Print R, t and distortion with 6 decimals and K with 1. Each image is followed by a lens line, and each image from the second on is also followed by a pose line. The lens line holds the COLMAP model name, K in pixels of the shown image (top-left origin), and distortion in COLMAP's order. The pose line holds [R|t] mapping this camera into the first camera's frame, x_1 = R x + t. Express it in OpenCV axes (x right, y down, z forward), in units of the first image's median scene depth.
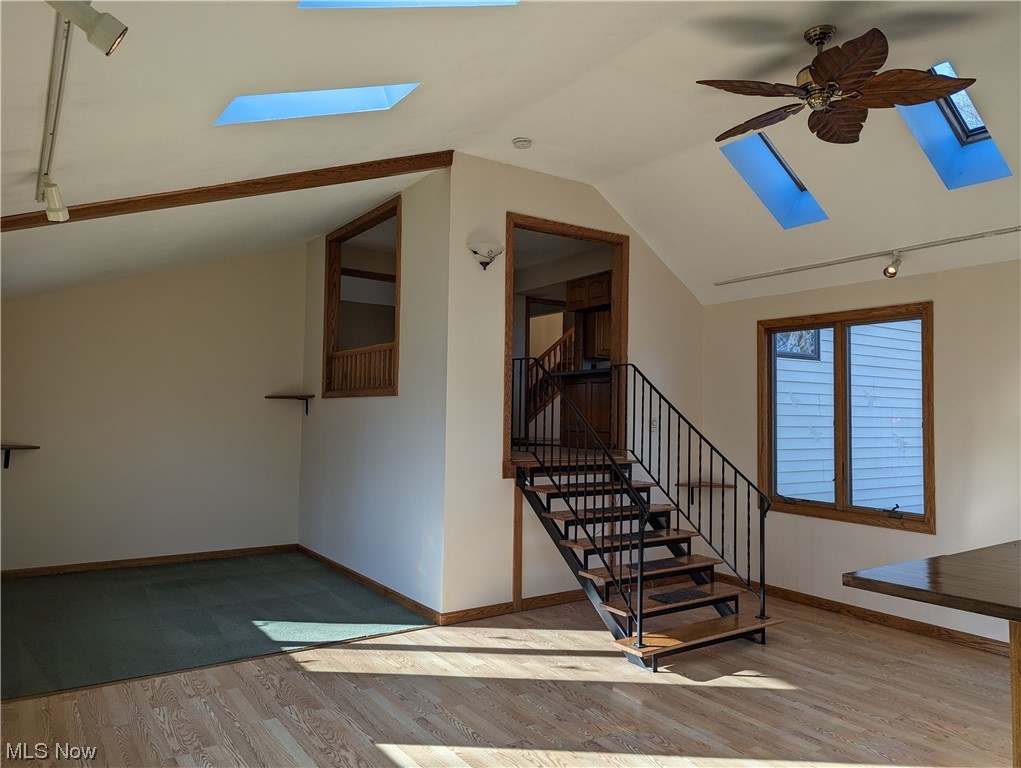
lens RADIAL K [[715.5, 0, 509.2], [0, 715.5, 382.0], [0, 0, 1]] dist [0.044236, -0.003595]
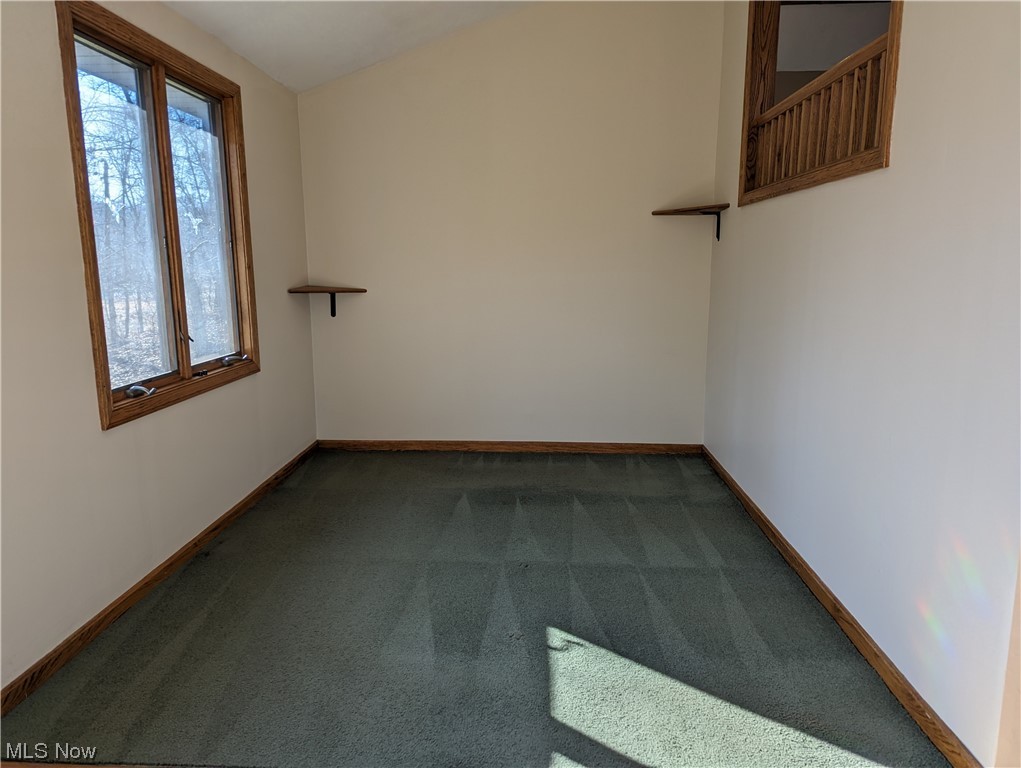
lens RADIAL K [[715.5, 0, 505.9], [0, 715.5, 381.8], [0, 0, 1]] dist [0.044236, -0.003595]
pose [[0.797989, 0.084213, -0.596760, -0.066327], [0.045623, 0.978907, 0.199148, 0.039843], [0.600943, -0.186144, 0.777314, 0.478313]]
